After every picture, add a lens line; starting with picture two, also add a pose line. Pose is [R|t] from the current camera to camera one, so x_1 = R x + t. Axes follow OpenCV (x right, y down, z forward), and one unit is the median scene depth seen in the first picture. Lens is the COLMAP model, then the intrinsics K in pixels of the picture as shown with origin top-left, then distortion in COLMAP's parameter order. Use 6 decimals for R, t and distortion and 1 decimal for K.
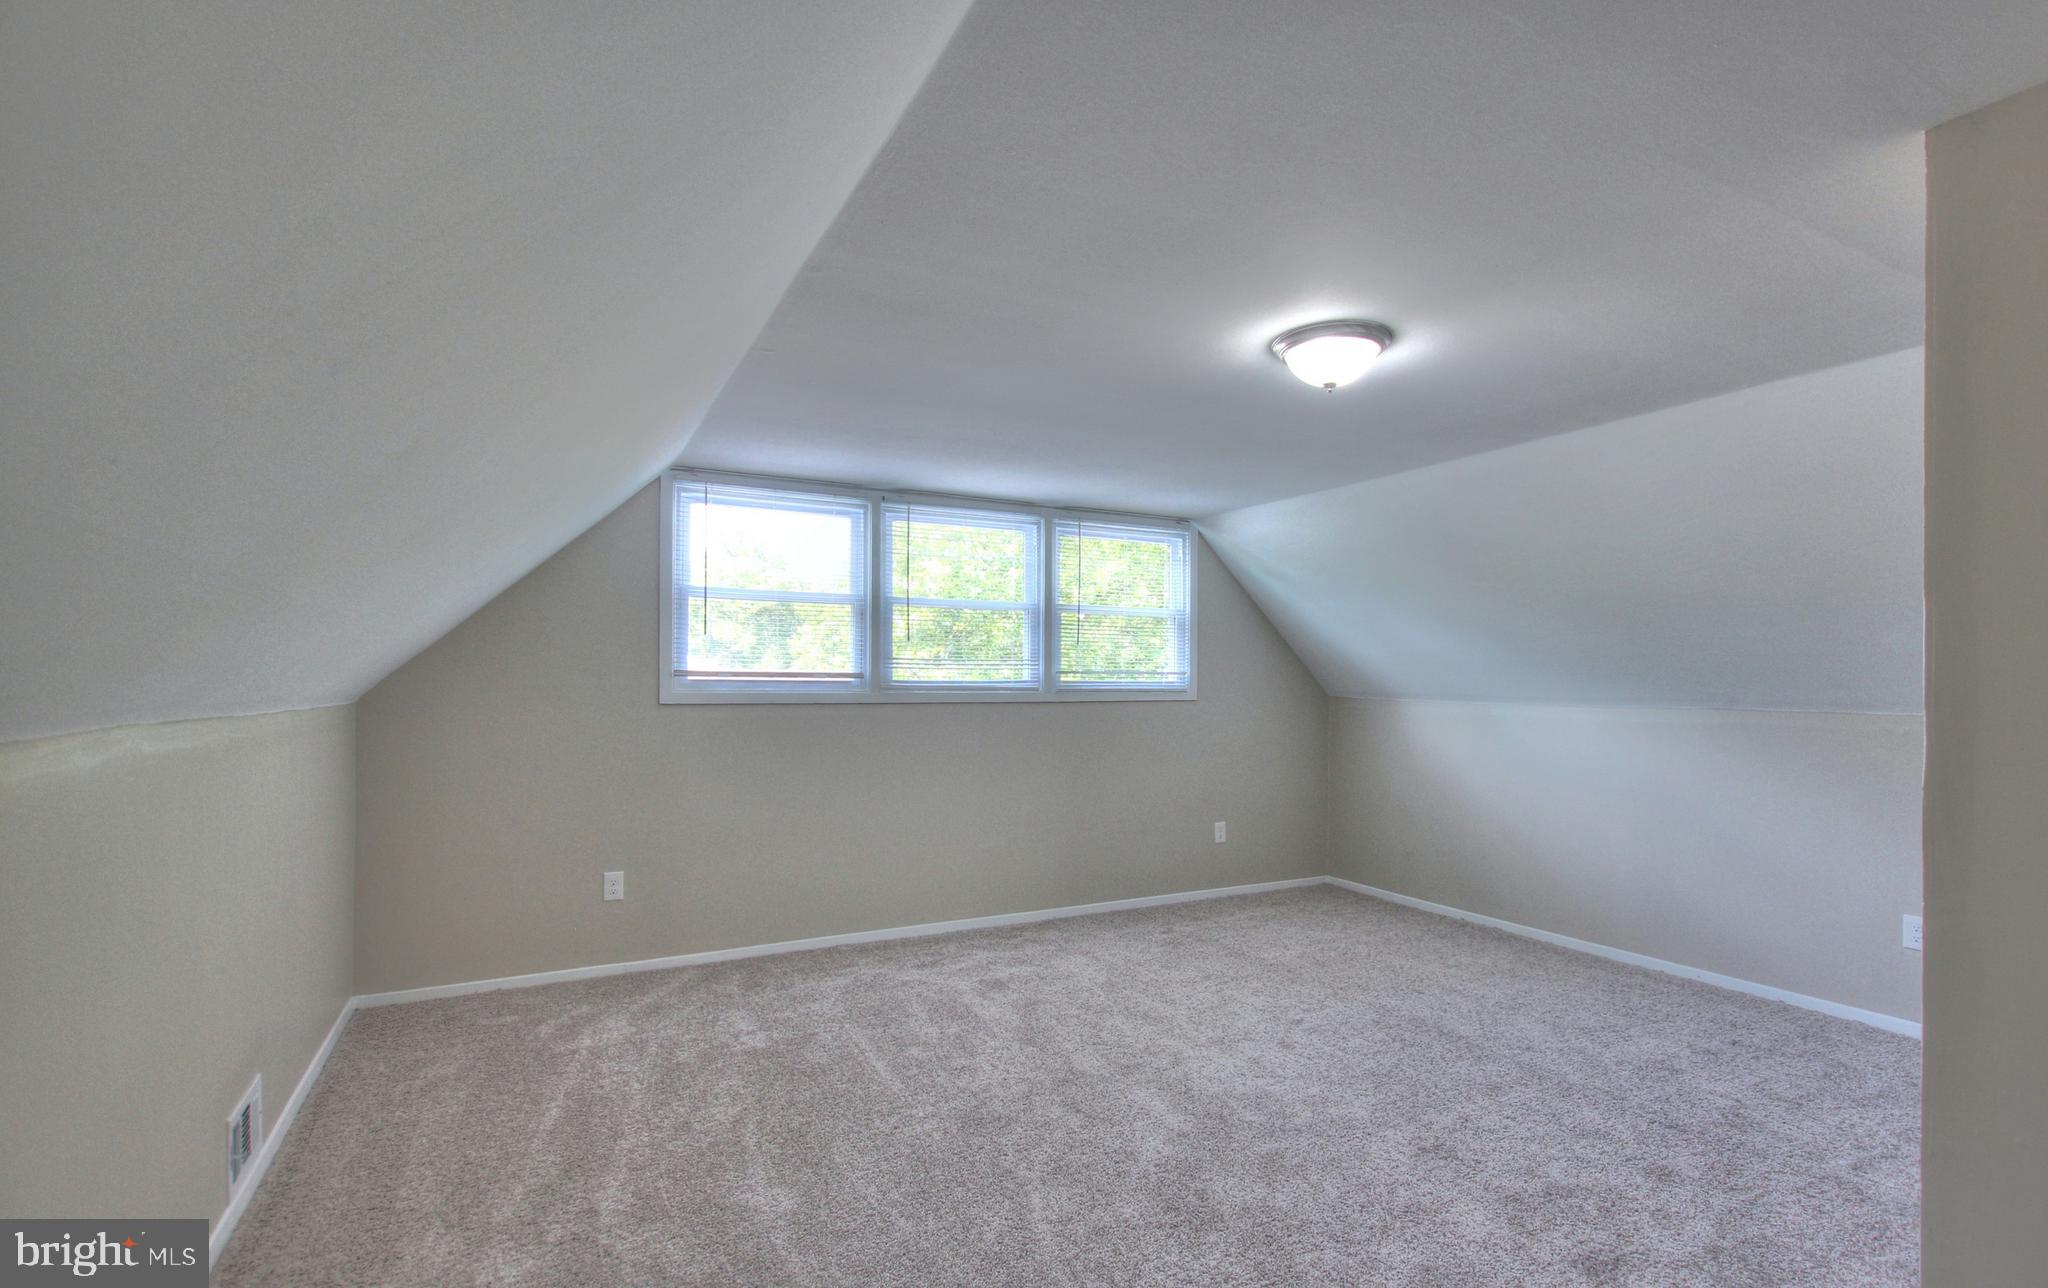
lens RADIAL K [[967.0, 0, 1027.5], [0, 967.0, 694.0], [0, 0, 1]] dist [-0.000122, -0.000059]
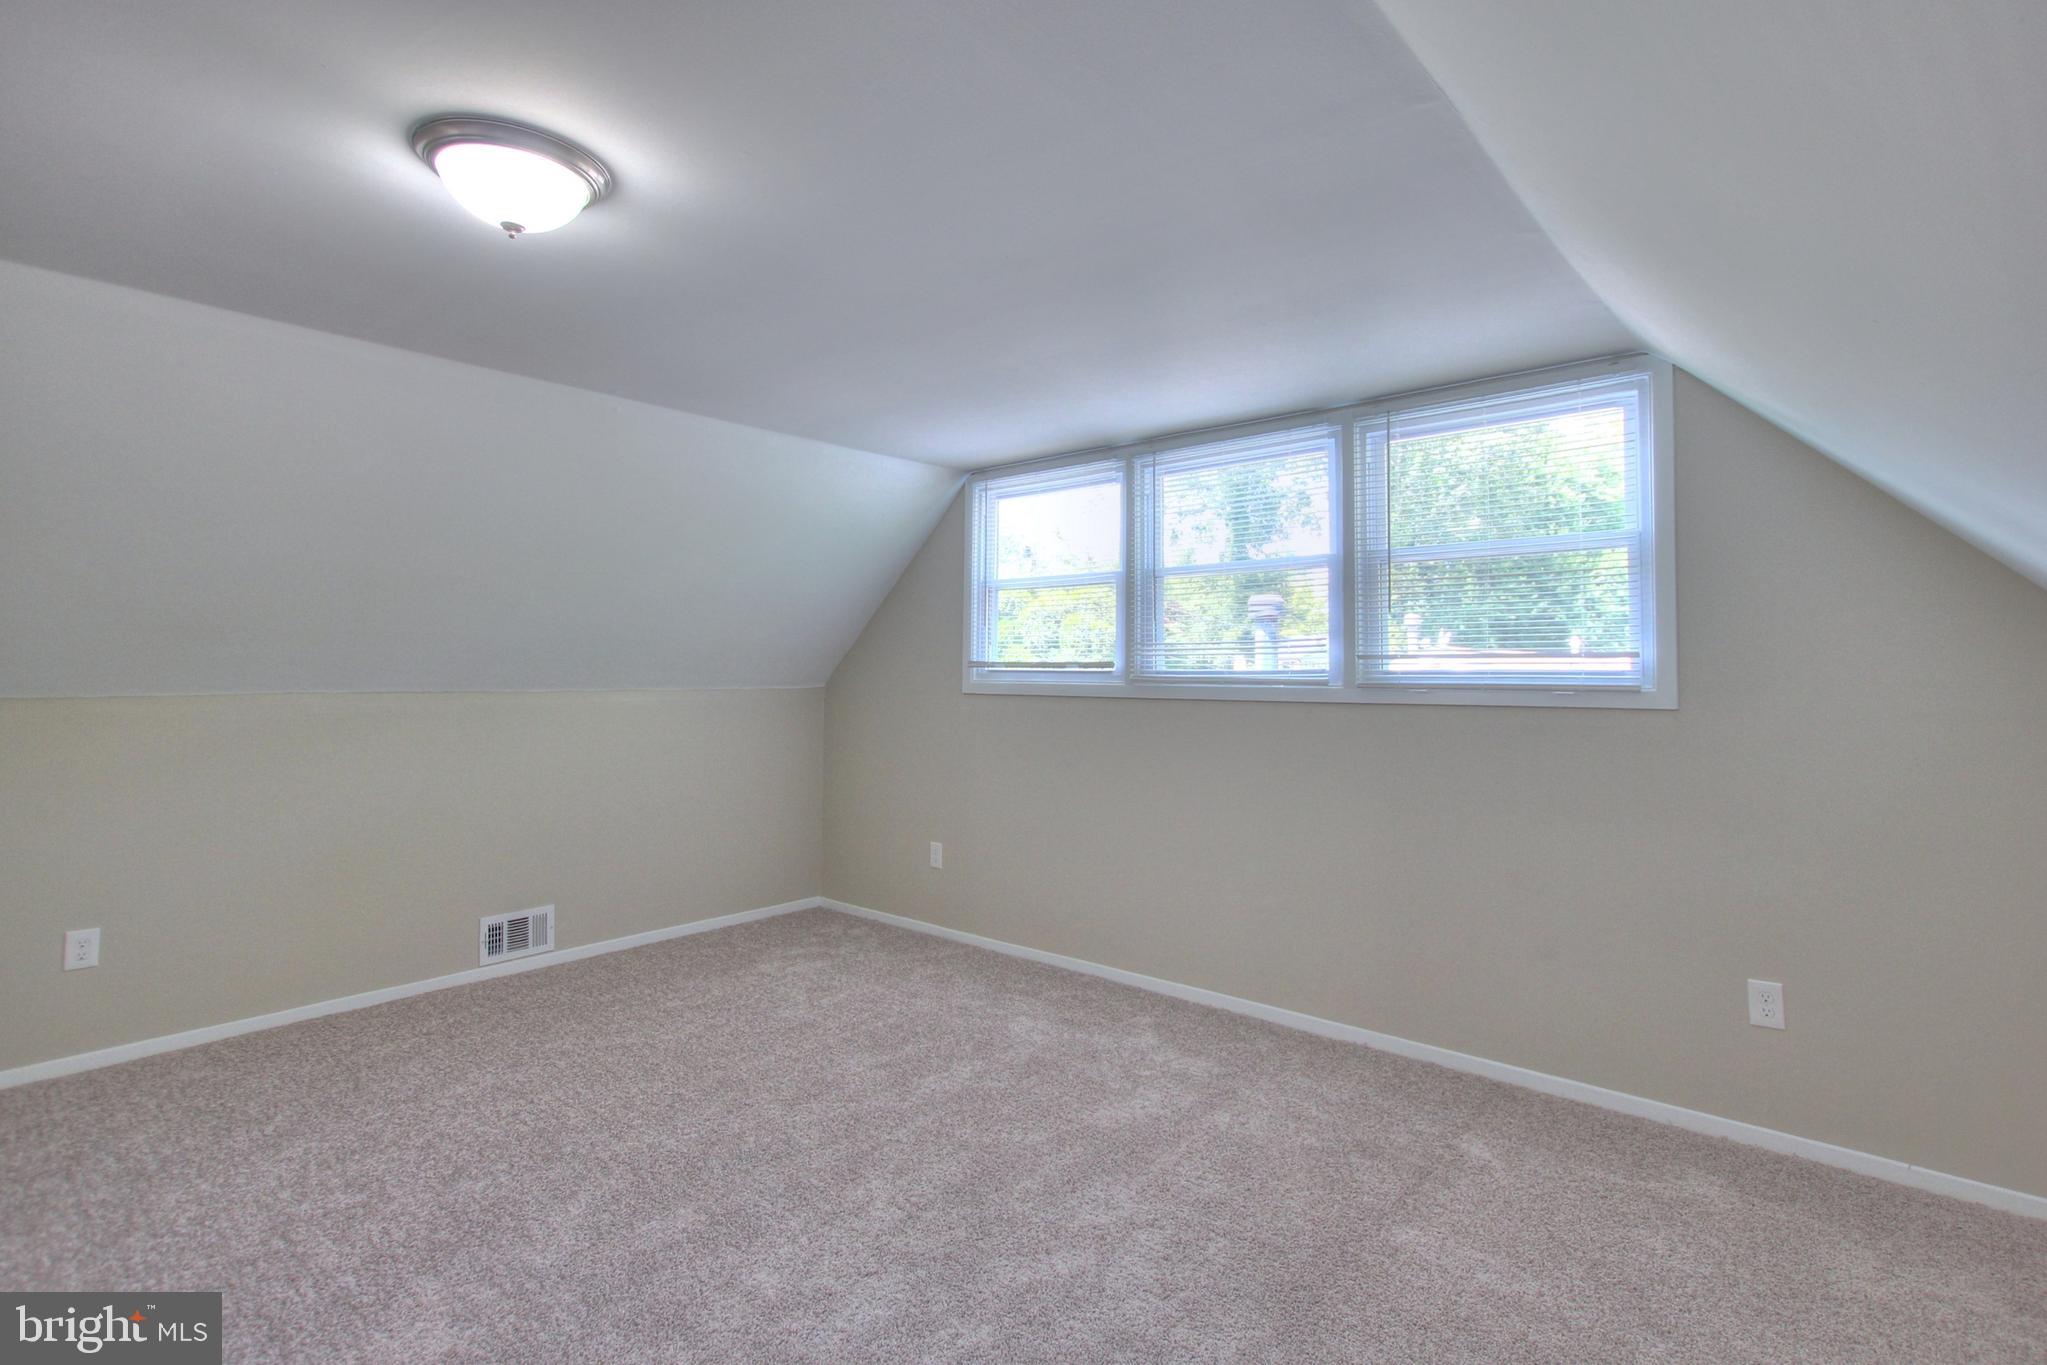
lens RADIAL K [[963.6, 0, 1029.3], [0, 963.6, 651.9], [0, 0, 1]] dist [0.002832, -0.000036]
pose [[0.380115, -0.015340, -0.924812, 0.584905], [-0.005109, 0.999812, -0.018684, -0.014662], [0.924925, 0.011827, 0.379965, 0.604502]]
